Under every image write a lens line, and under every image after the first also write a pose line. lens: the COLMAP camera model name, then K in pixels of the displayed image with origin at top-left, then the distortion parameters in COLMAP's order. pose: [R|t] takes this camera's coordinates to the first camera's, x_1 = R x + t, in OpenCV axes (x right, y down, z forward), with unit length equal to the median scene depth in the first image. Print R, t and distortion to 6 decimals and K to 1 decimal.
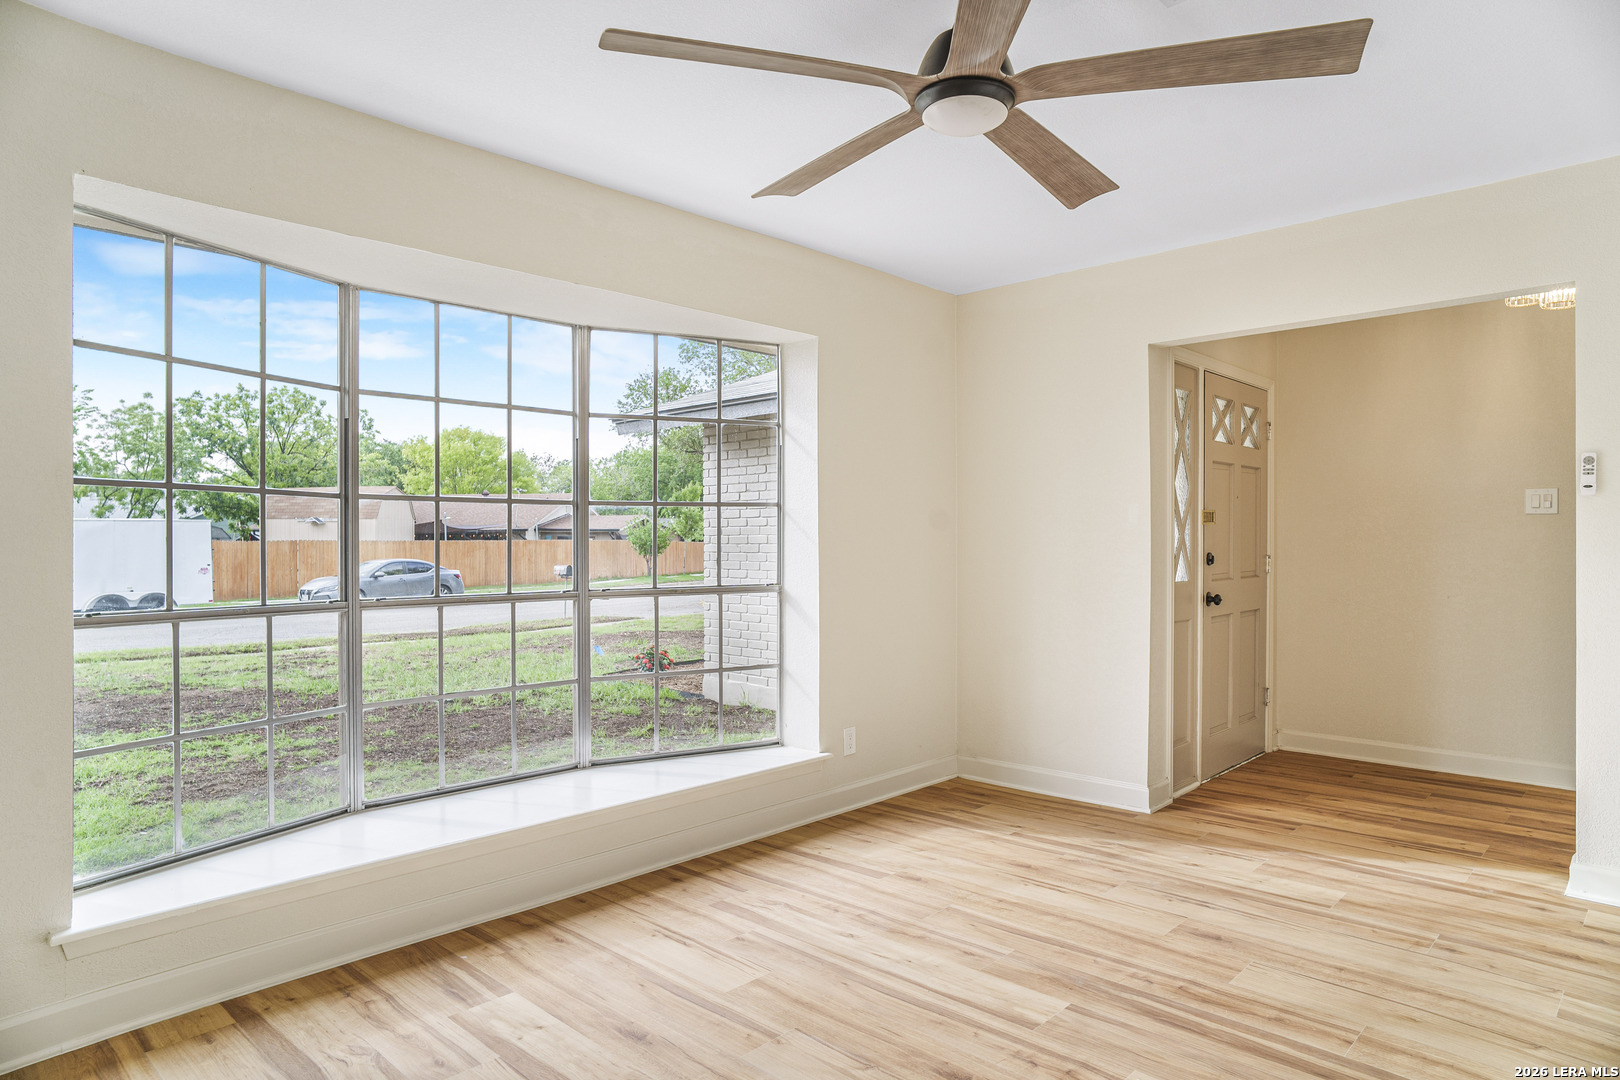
lens RADIAL K [[968.5, 0, 807.6], [0, 968.5, 544.2], [0, 0, 1]] dist [-0.057901, 0.049252]
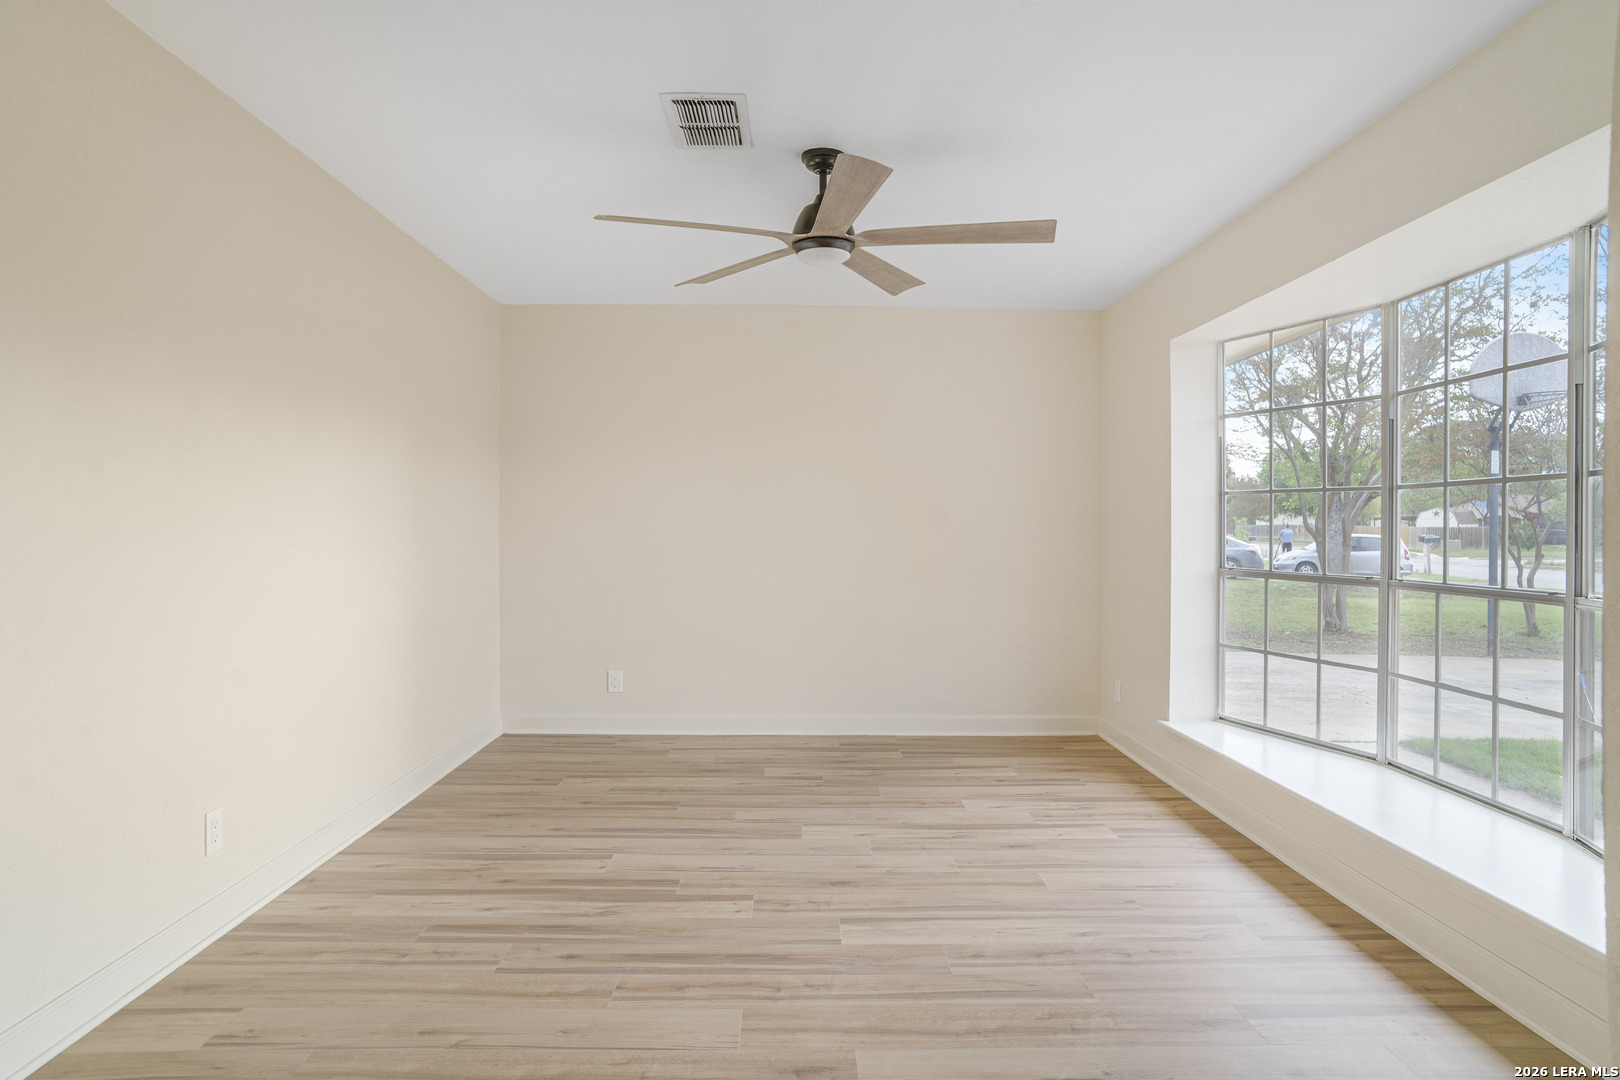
lens RADIAL K [[968.5, 0, 807.6], [0, 968.5, 544.2], [0, 0, 1]] dist [-0.057901, 0.049252]
pose [[-0.710418, 0.010703, -0.703699, 0.908280], [-0.003651, 0.999815, 0.018892, 0.001571], [0.703771, 0.015990, -0.710247, 1.479396]]
